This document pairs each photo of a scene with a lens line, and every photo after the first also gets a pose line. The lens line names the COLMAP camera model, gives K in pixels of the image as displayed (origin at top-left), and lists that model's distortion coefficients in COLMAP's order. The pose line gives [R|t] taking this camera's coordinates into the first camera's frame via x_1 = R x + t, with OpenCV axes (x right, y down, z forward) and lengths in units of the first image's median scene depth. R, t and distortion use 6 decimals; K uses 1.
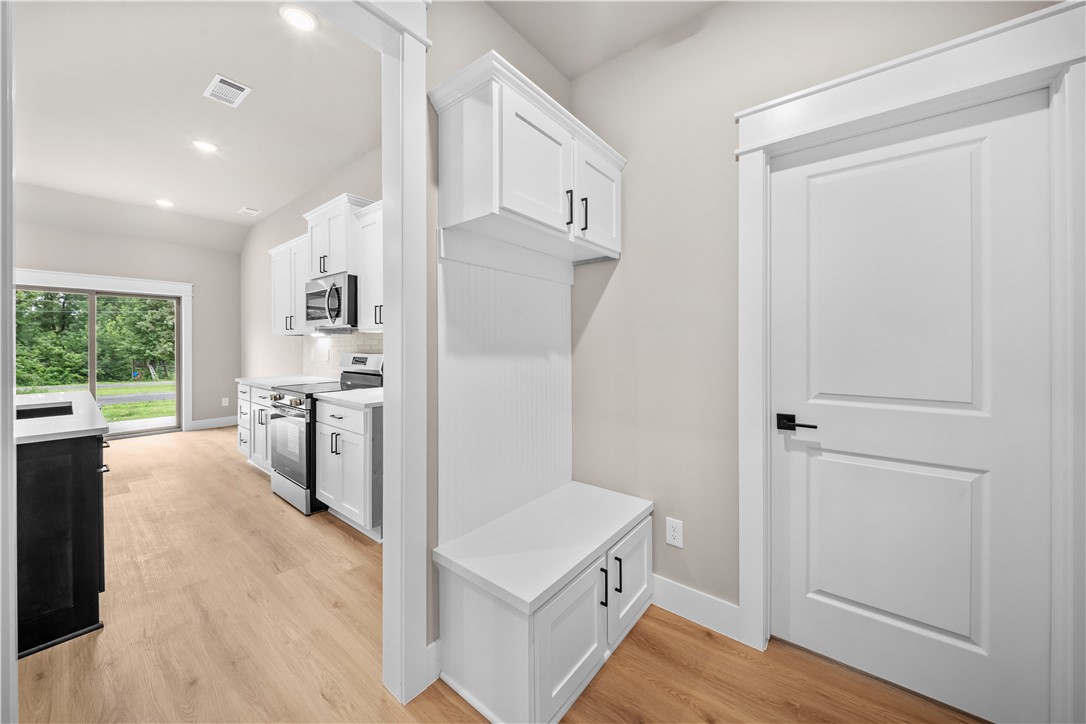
lens RADIAL K [[387.5, 0, 542.6], [0, 387.5, 342.6], [0, 0, 1]] dist [-0.012607, 0.000010]
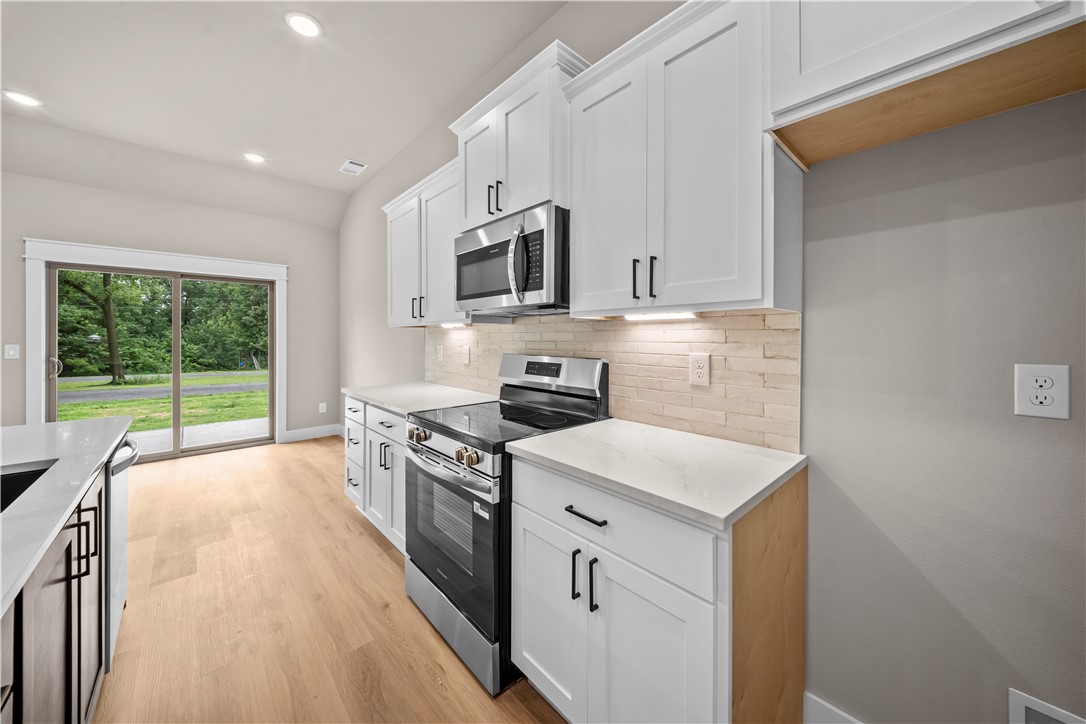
lens RADIAL K [[388.1, 0, 540.3], [0, 388.1, 335.4], [0, 0, 1]] dist [-0.001876, -0.000302]
pose [[0.986661, 0.001467, -0.162781, -0.042457], [-0.001712, 0.999998, -0.001362, -0.000300], [0.162779, 0.001622, 0.986661, 0.047059]]
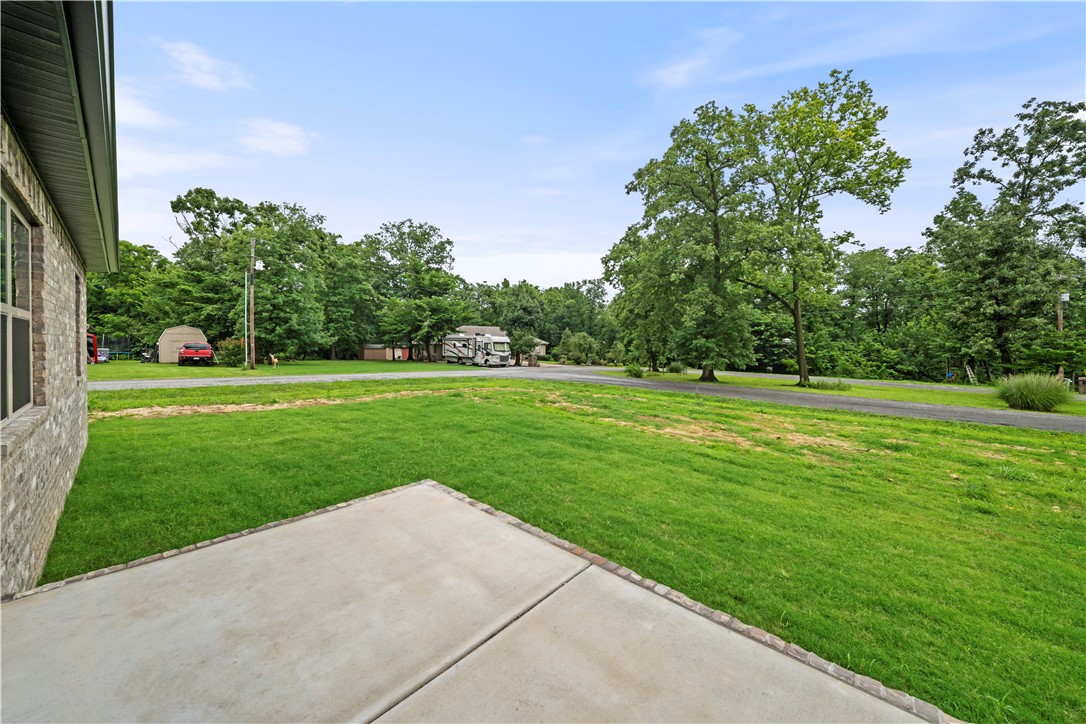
lens RADIAL K [[389.0, 0, 540.0], [0, 389.0, 346.8], [0, 0, 1]] dist [-0.010150, -0.000288]
pose [[-0.078836, 0.014990, -0.996775, -0.175595], [0.003154, 0.999886, 0.014787, 0.004014], [0.996883, -0.001978, -0.078874, 0.202699]]
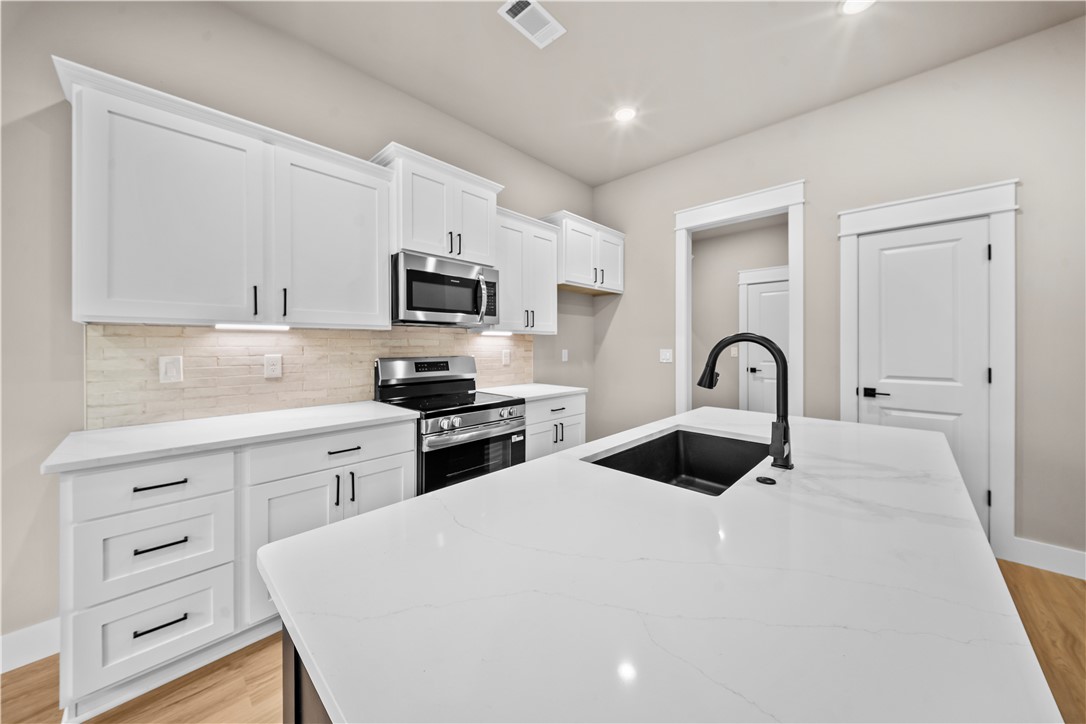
lens RADIAL K [[376.2, 0, 545.6], [0, 376.2, 346.8], [0, 0, 1]] dist [-0.005390, -0.000201]
pose [[0.083195, -0.005976, 0.996515, -0.135307], [-0.005096, 0.999966, 0.006423, 0.000019], [-0.996520, -0.005613, 0.083161, 0.077691]]
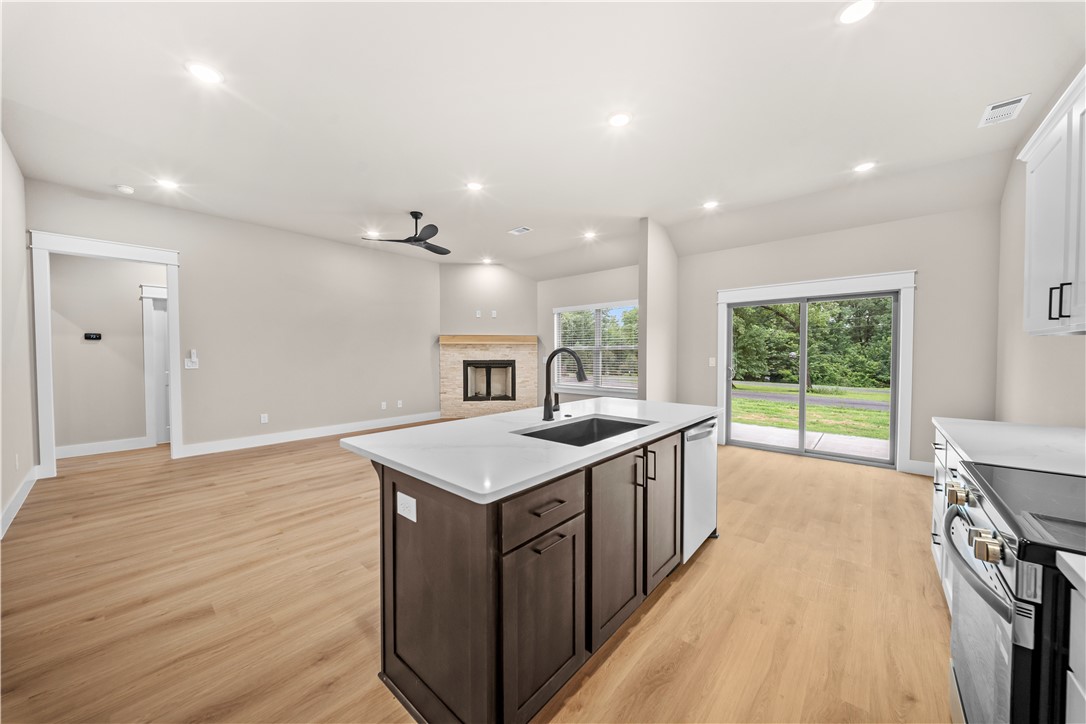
lens RADIAL K [[379.6, 0, 534.7], [0, 379.6, 364.4], [0, 0, 1]] dist [-0.012078, -0.000171]
pose [[-0.063798, 0.030135, -0.997508, -0.029914], [0.003016, 0.999545, 0.030004, 0.000017], [0.997958, -0.001094, -0.063859, 0.060250]]
